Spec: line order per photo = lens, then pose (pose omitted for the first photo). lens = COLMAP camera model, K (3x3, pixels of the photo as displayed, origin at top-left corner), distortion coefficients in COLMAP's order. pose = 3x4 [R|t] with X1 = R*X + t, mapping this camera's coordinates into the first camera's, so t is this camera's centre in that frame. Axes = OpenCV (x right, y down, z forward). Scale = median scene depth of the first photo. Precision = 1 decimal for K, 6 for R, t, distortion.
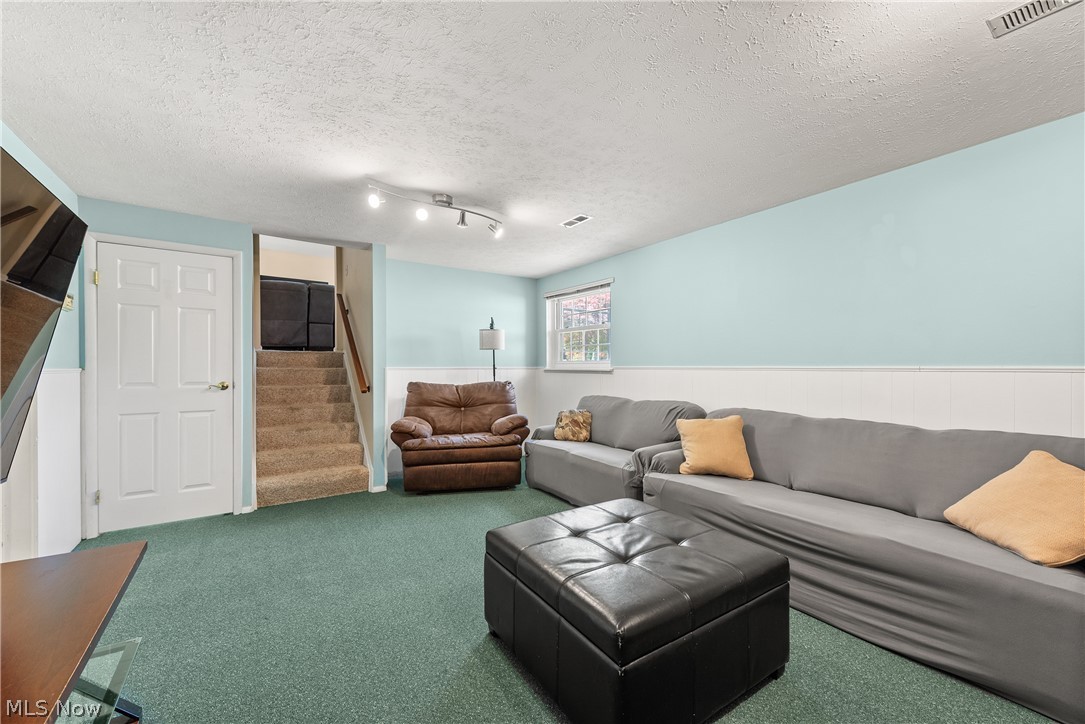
lens RADIAL K [[420.3, 0, 540.3], [0, 420.3, 364.6], [0, 0, 1]] dist [0.000476, -0.000249]
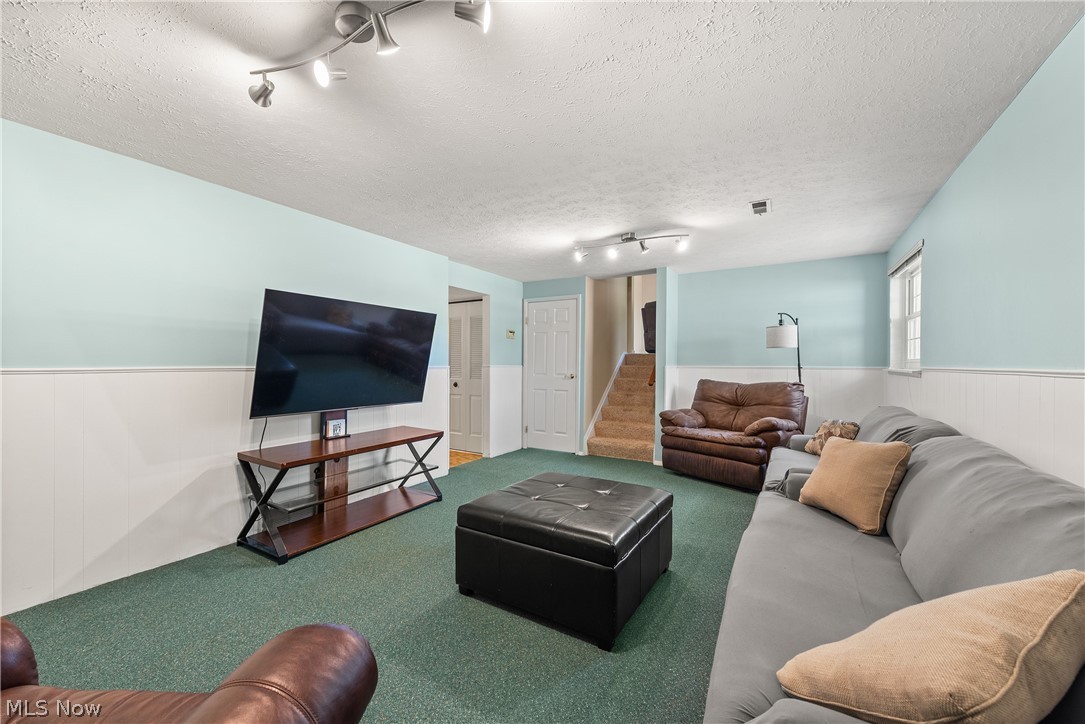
lens RADIAL K [[420.3, 0, 540.3], [0, 420.3, 364.6], [0, 0, 1]] dist [0.000476, -0.000249]
pose [[0.422369, 0.003826, -0.906416, 0.615340], [0.001054, 0.999988, 0.004712, -0.004145], [0.906423, -0.002946, 0.422360, 0.154662]]
